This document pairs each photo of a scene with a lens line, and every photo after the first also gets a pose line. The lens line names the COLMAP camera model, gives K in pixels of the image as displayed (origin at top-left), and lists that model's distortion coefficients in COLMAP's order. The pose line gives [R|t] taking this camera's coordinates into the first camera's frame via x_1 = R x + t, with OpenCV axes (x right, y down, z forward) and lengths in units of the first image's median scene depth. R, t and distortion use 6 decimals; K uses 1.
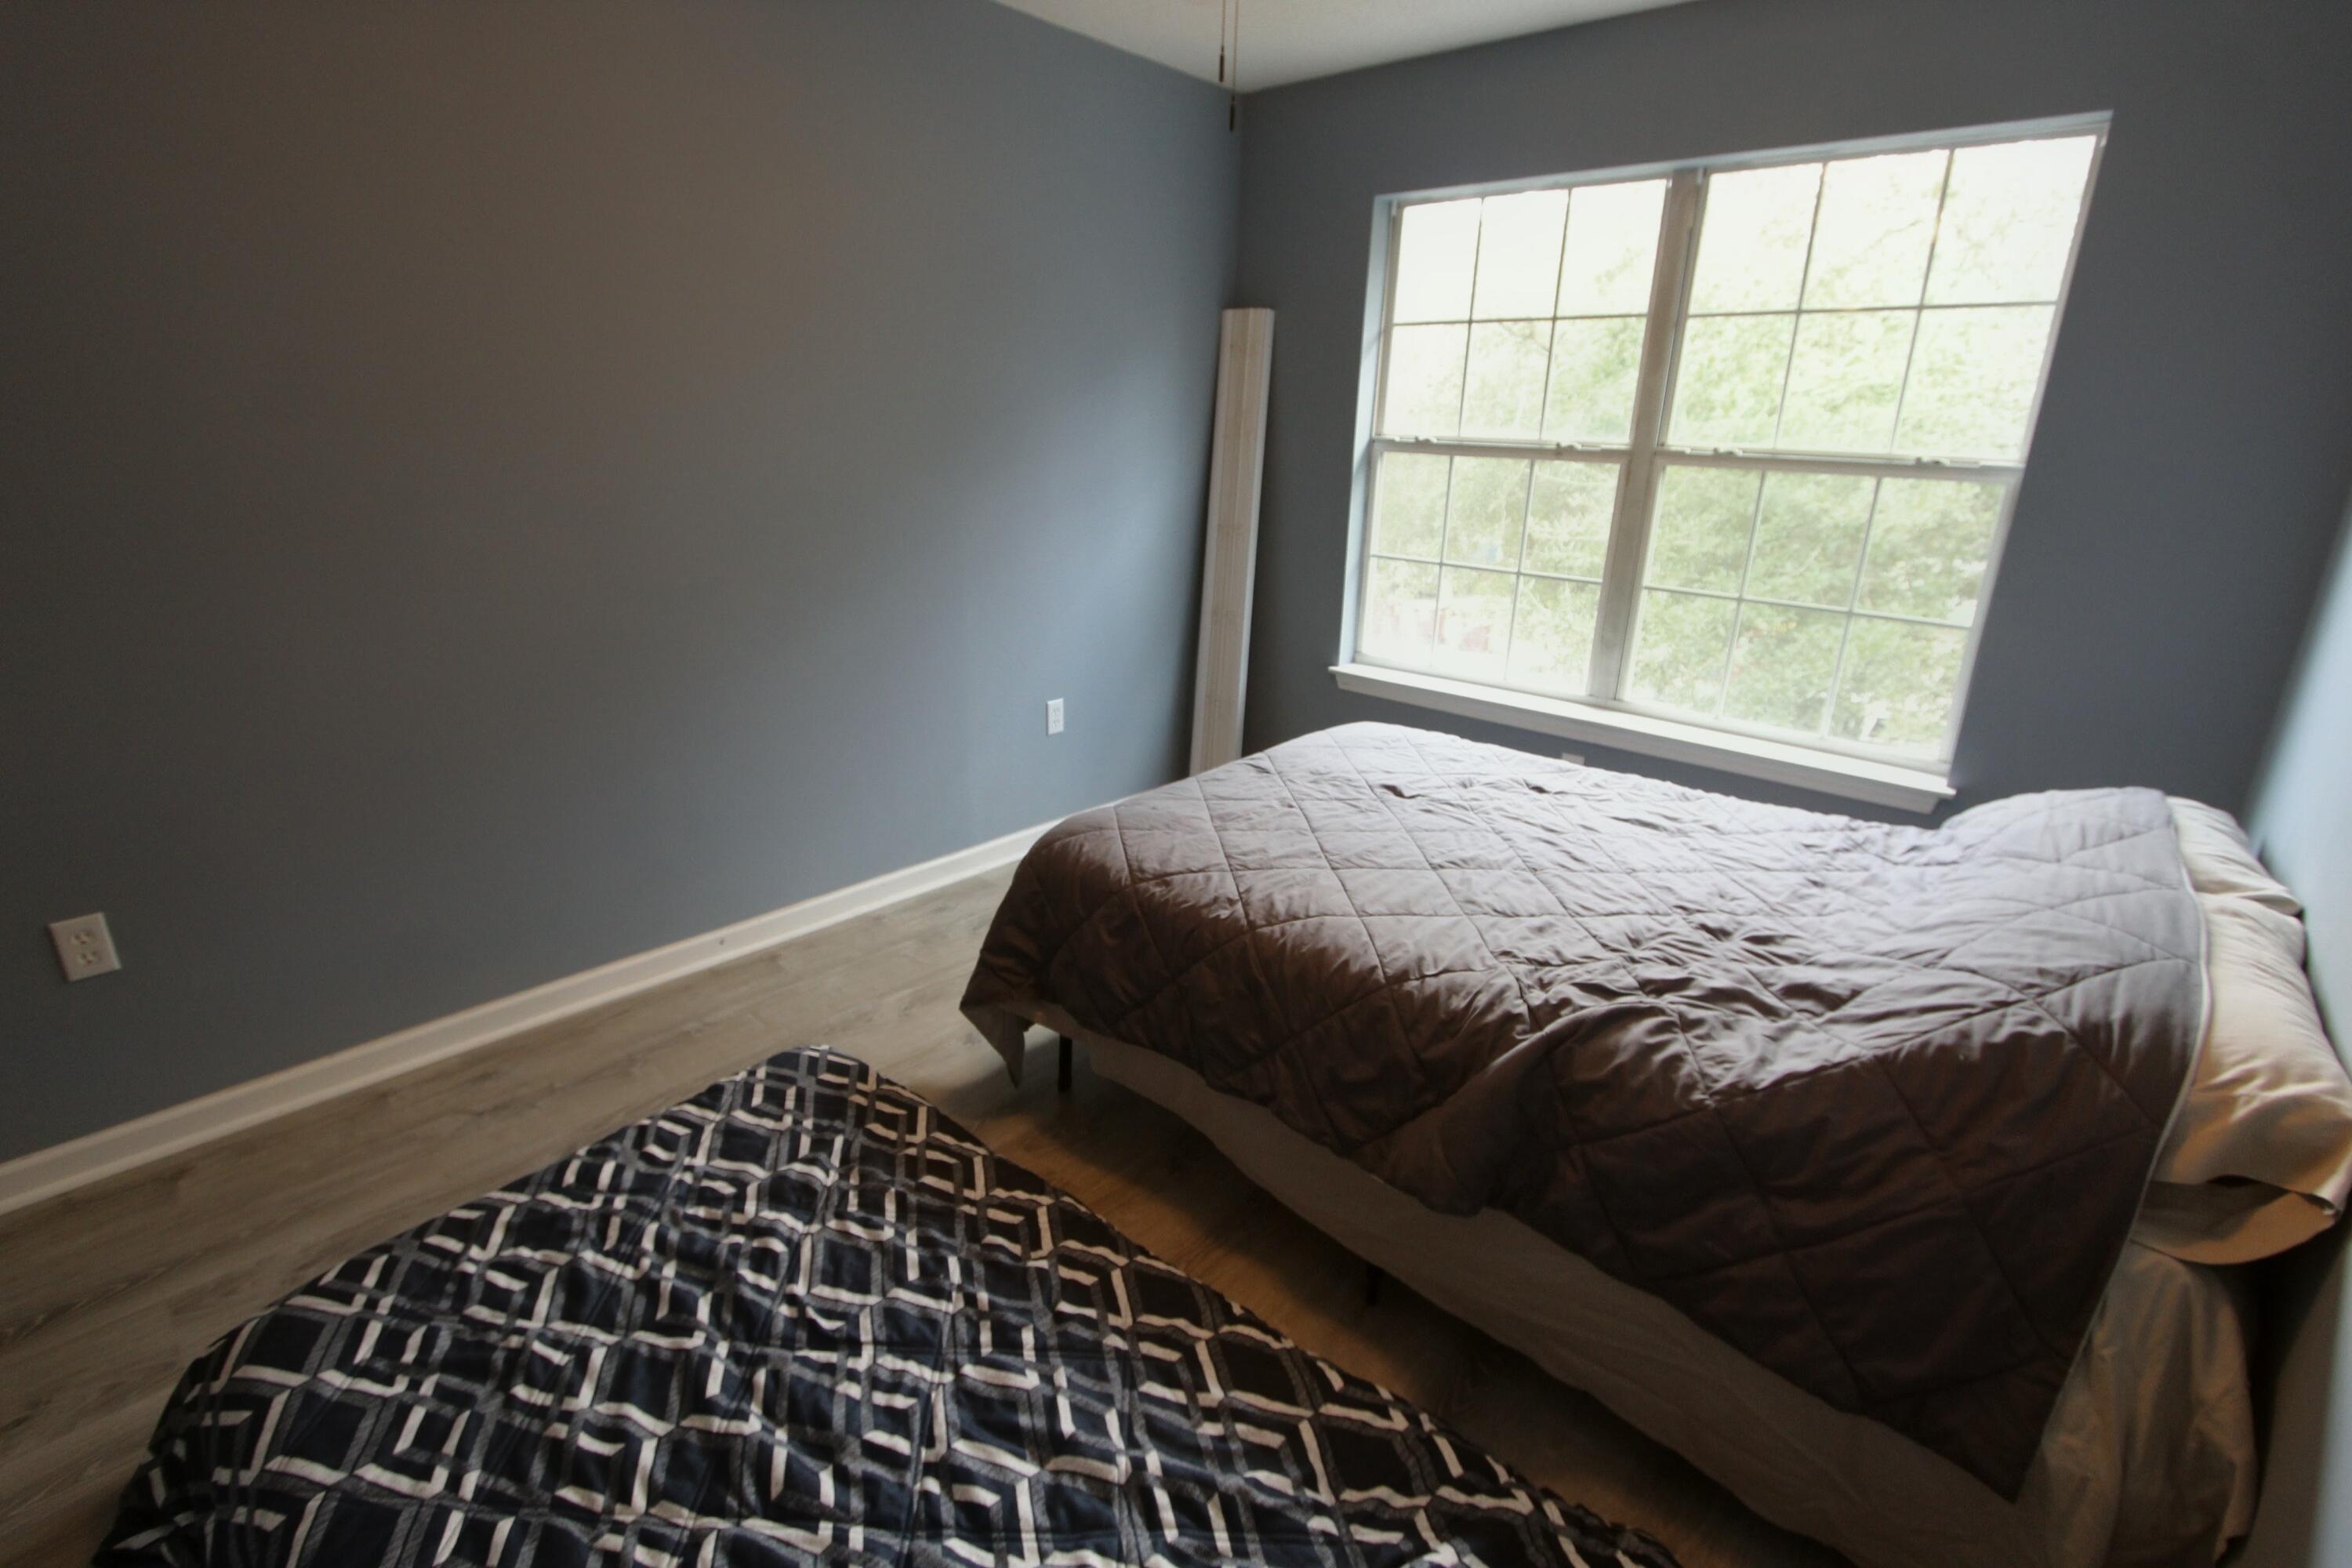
lens RADIAL K [[1074.9, 0, 1186.6], [0, 1074.9, 788.1], [0, 0, 1]] dist [-0.022353, 0.000789]
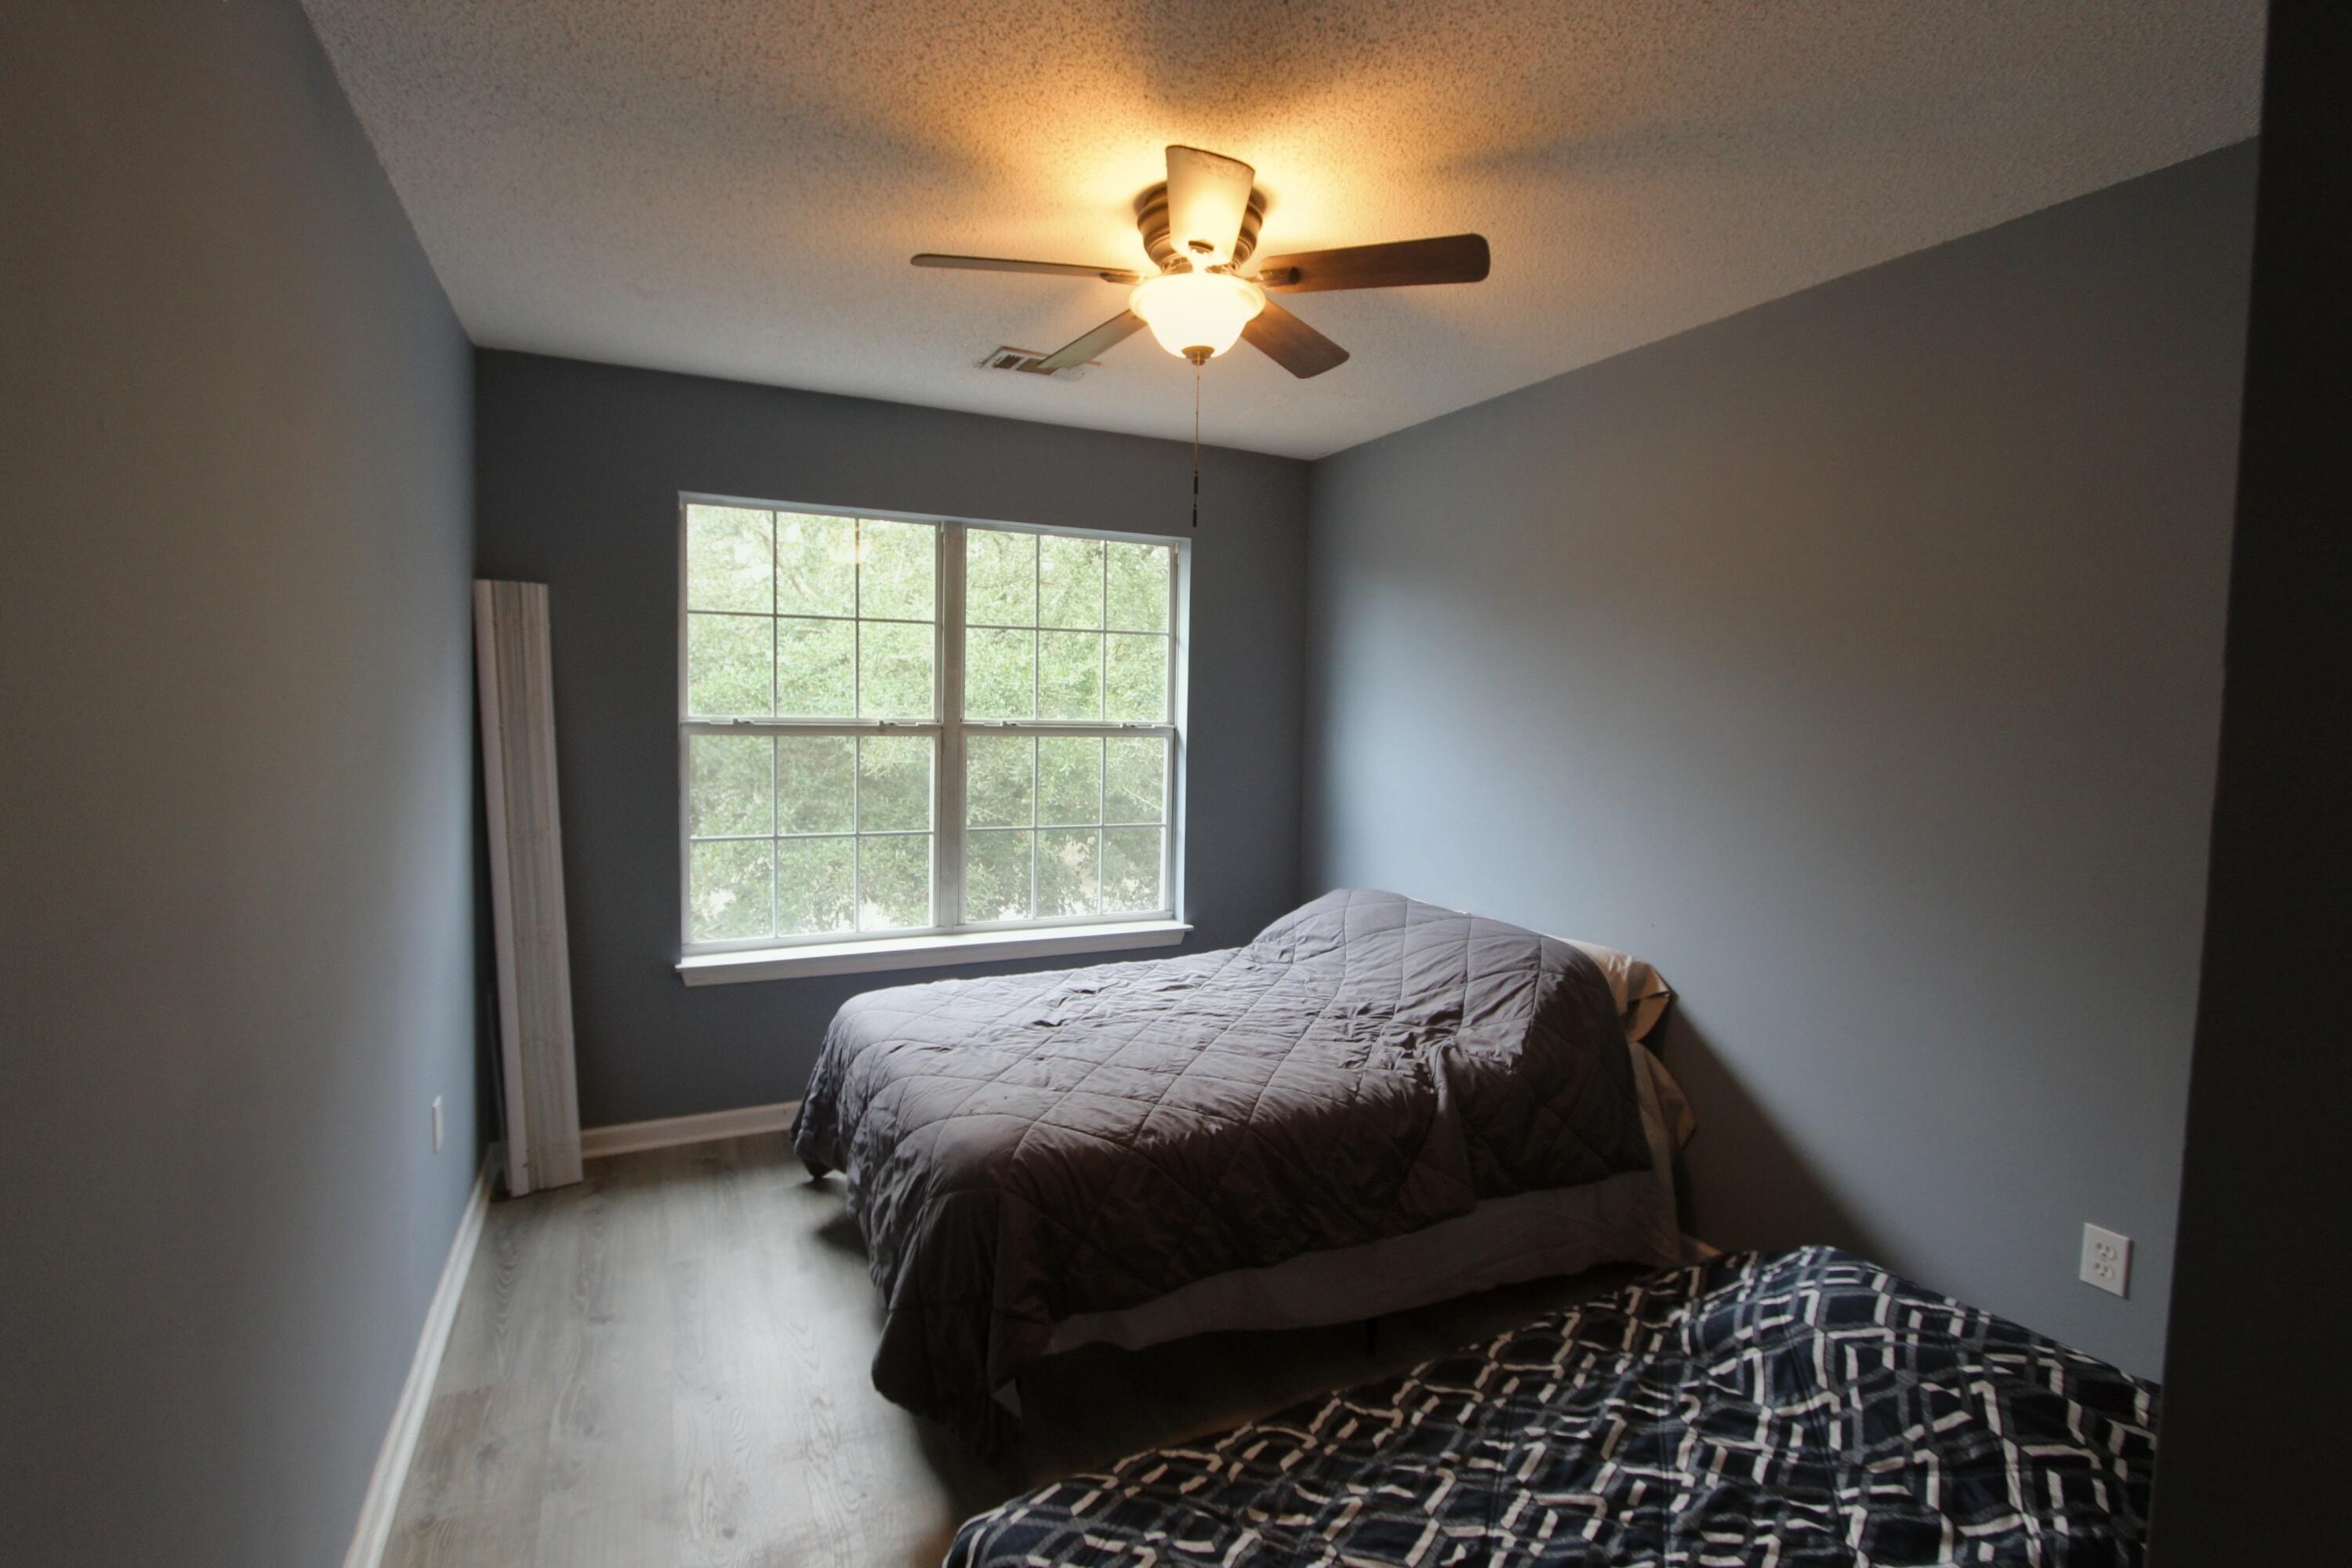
lens RADIAL K [[1074.9, 0, 1182.8], [0, 1074.9, 782.5], [0, 0, 1]] dist [-0.022353, 0.000789]
pose [[0.381363, -0.087254, 0.920298, -0.983252], [0.288724, 0.956976, -0.028913, -0.211516], [-0.878181, 0.276738, 0.390147, 0.443289]]
